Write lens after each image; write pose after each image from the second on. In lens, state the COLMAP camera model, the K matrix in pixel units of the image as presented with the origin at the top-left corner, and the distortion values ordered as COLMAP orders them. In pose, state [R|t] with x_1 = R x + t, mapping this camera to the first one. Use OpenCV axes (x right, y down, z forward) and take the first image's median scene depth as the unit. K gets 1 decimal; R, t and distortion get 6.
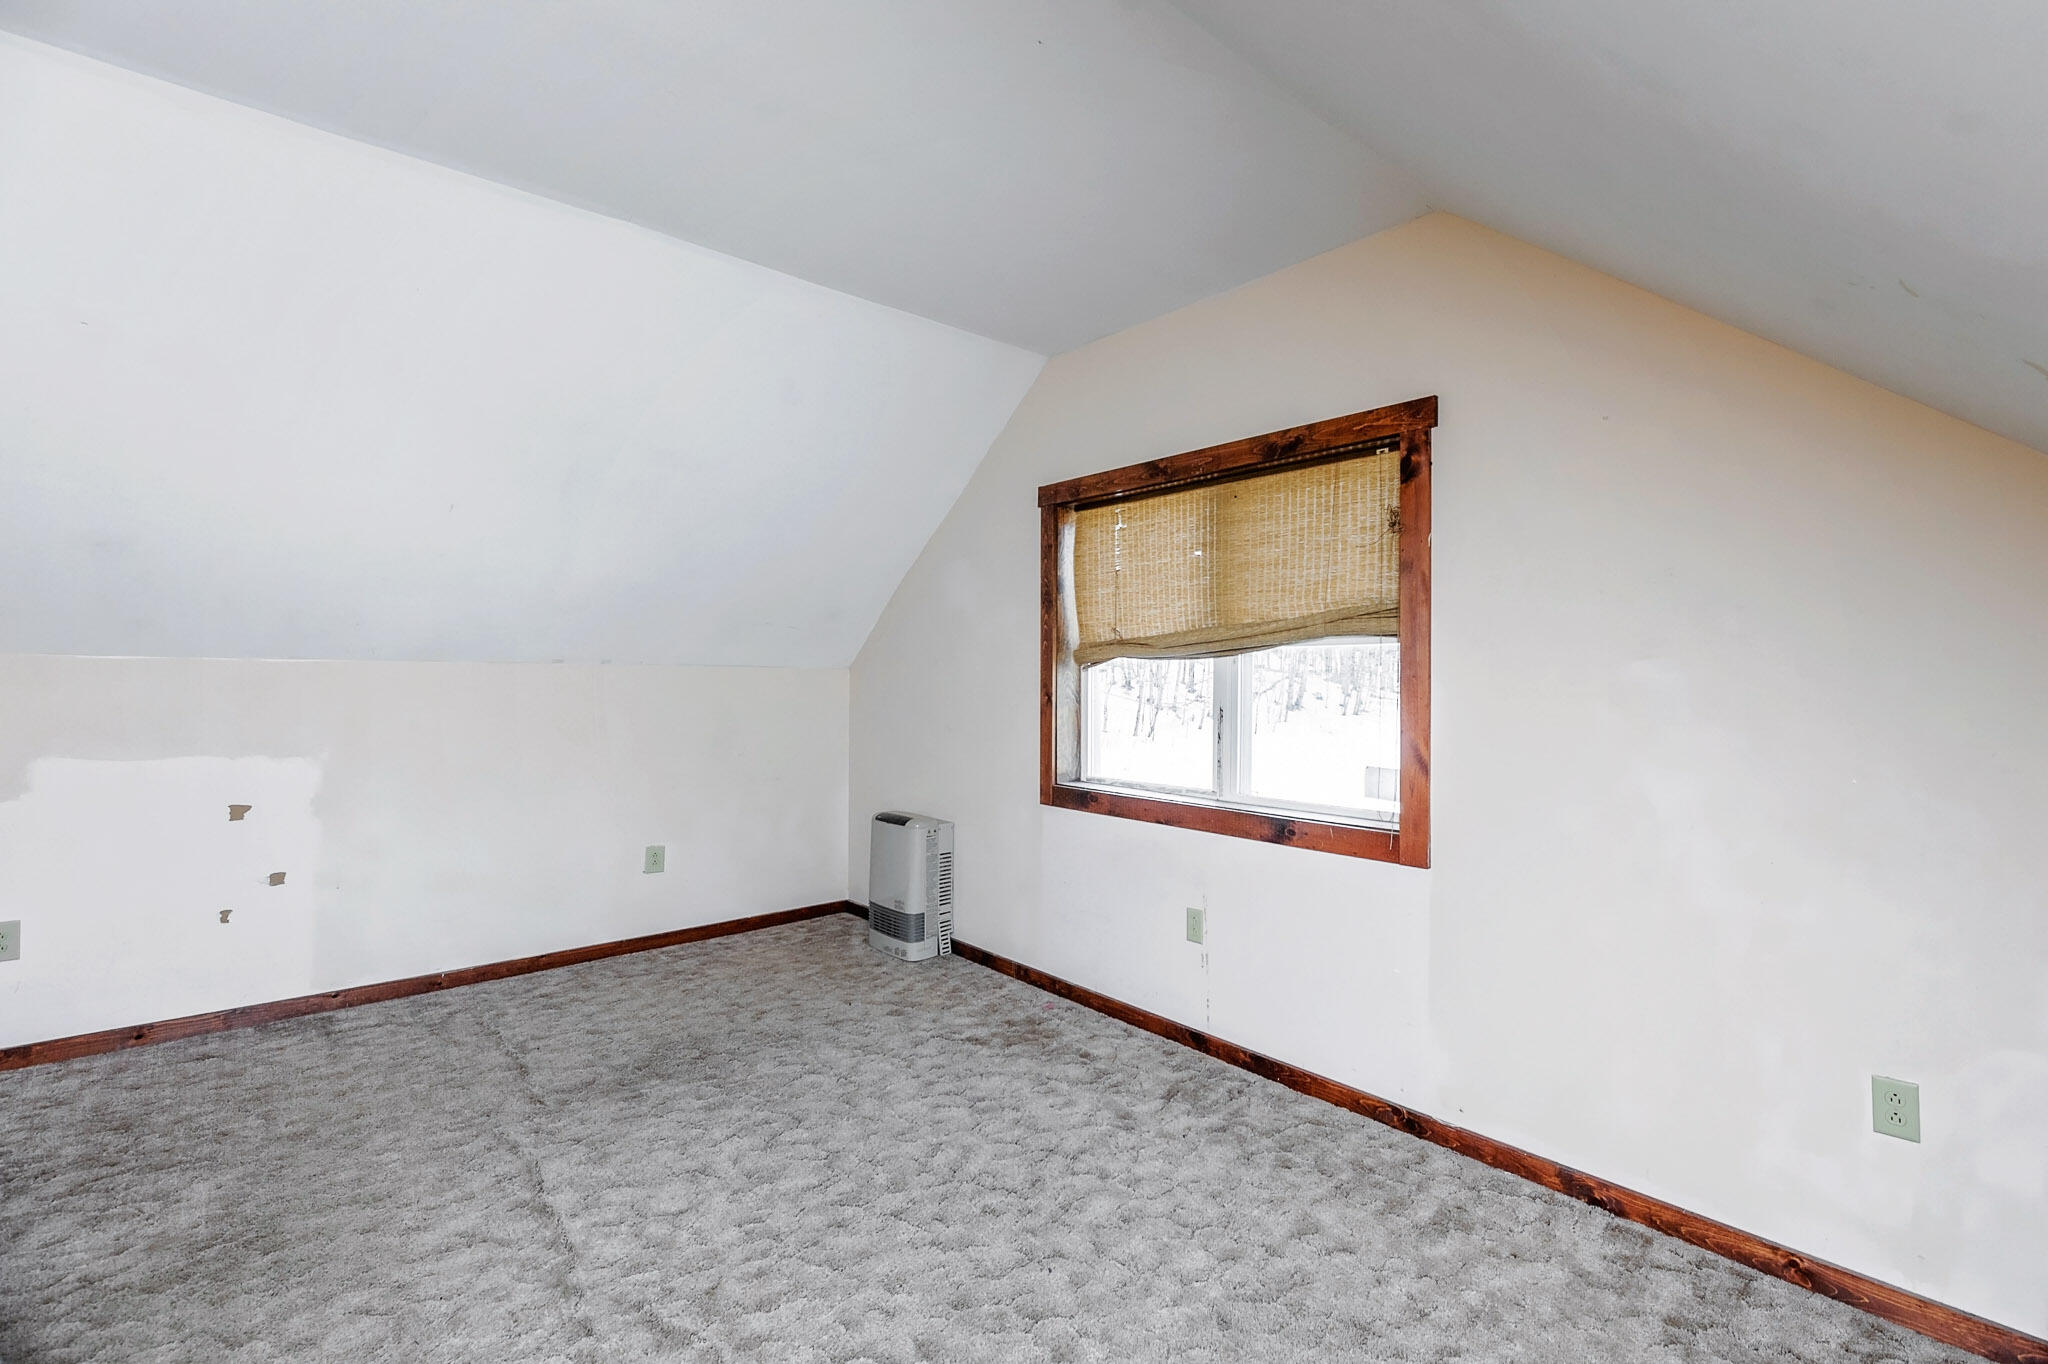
lens RADIAL K [[853.6, 0, 1024.0], [0, 853.6, 682.0], [0, 0, 1]] dist [-0.001199, -0.000181]
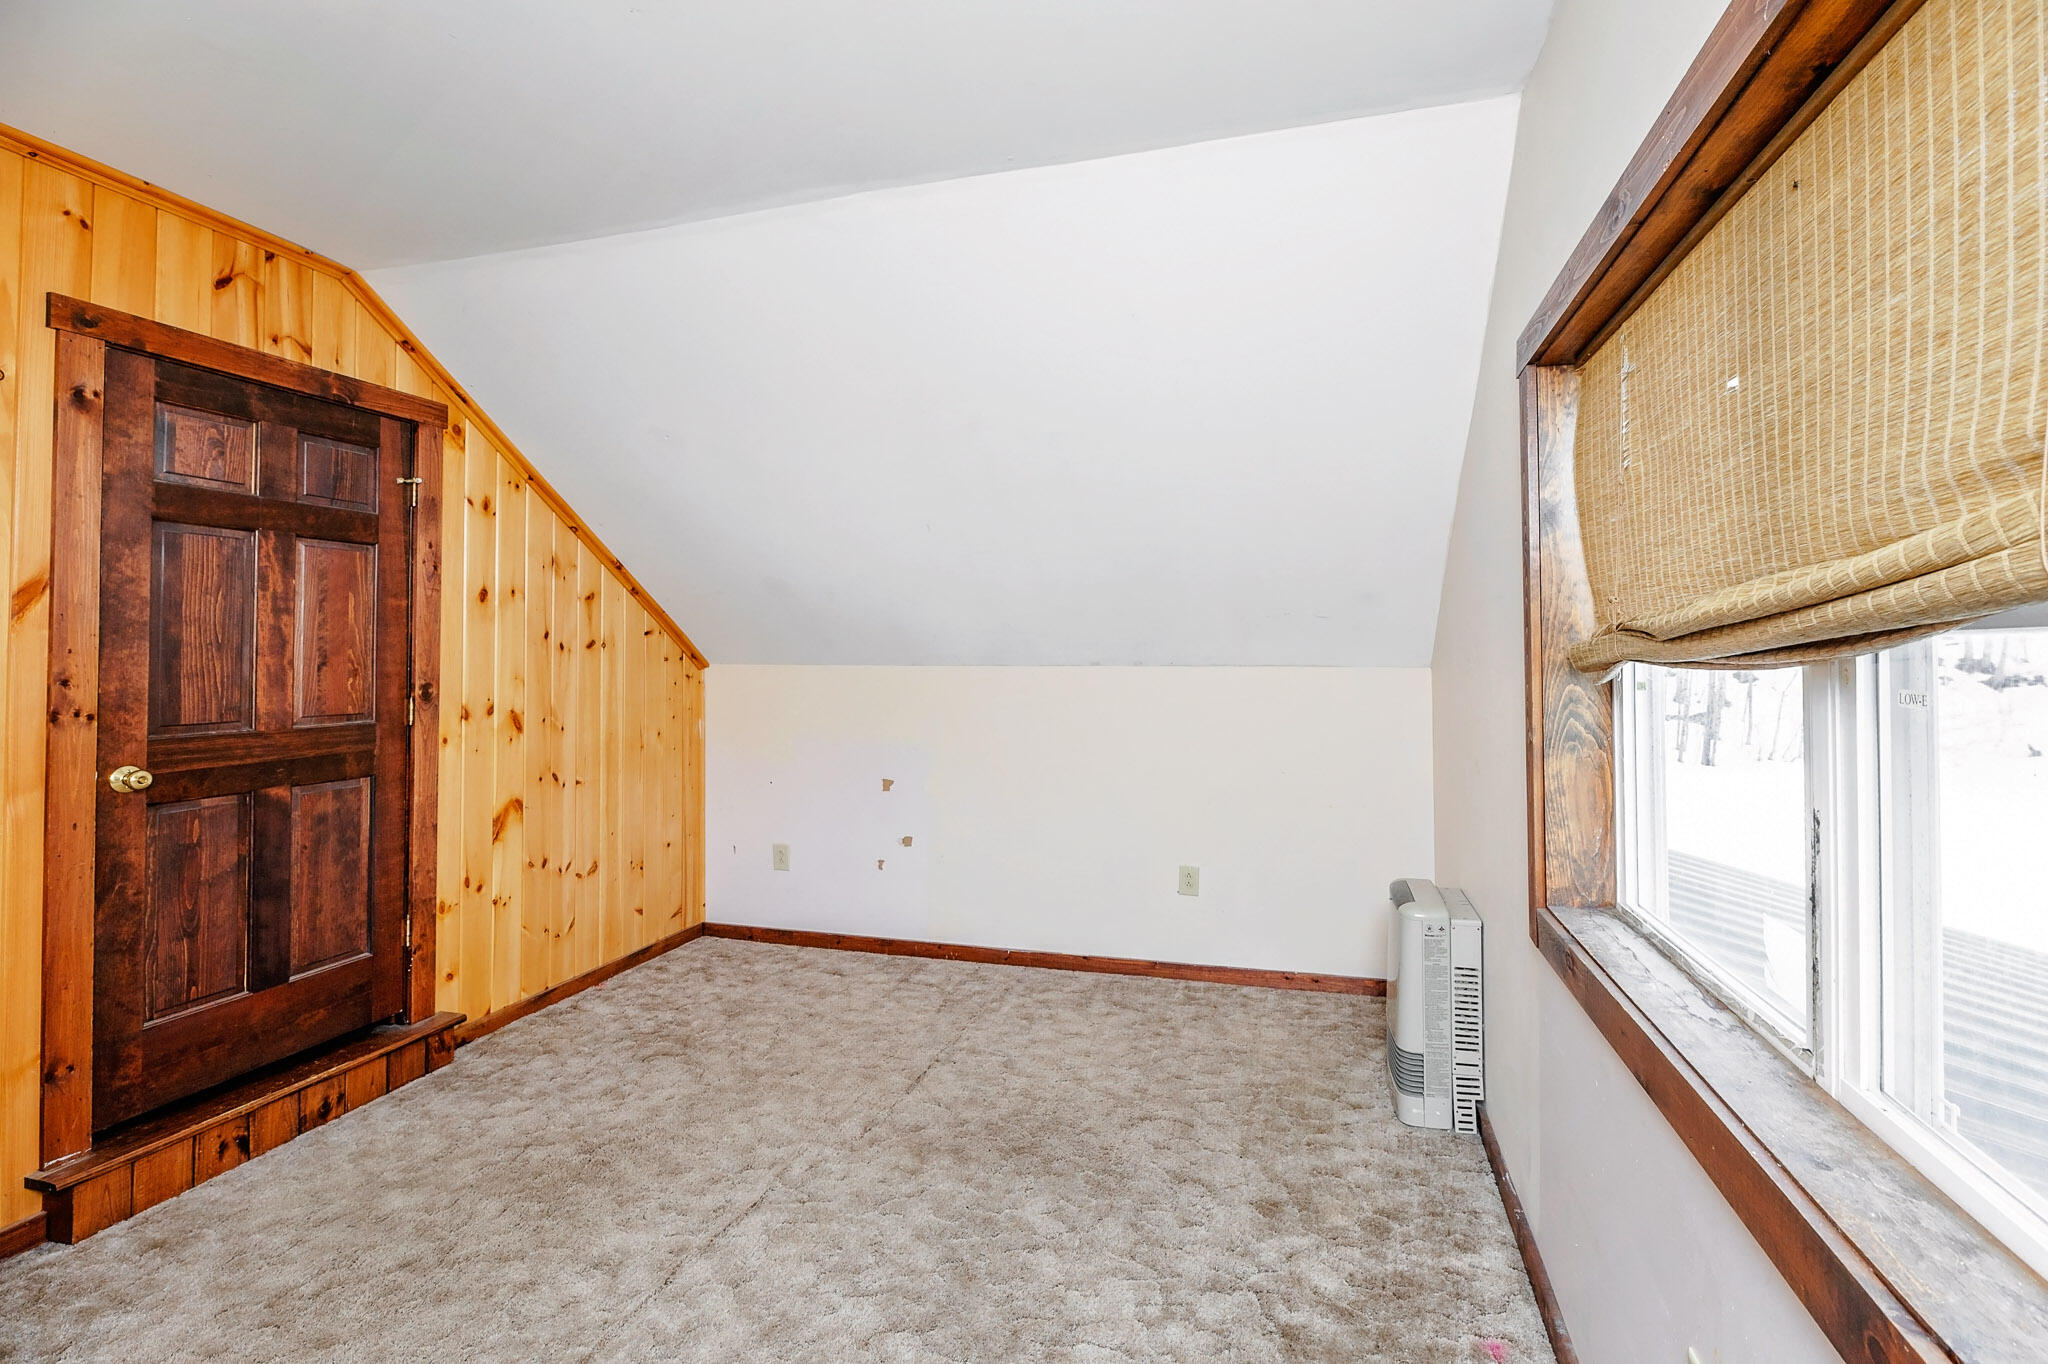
lens RADIAL K [[845.1, 0, 1024.2], [0, 845.1, 657.0], [0, 0, 1]] dist [-0.005754, -0.000500]
pose [[0.613705, -0.012376, -0.789439, 0.205705], [0.001622, 0.999895, -0.014415, -0.020337], [0.789534, 0.007566, 0.613660, 0.373018]]
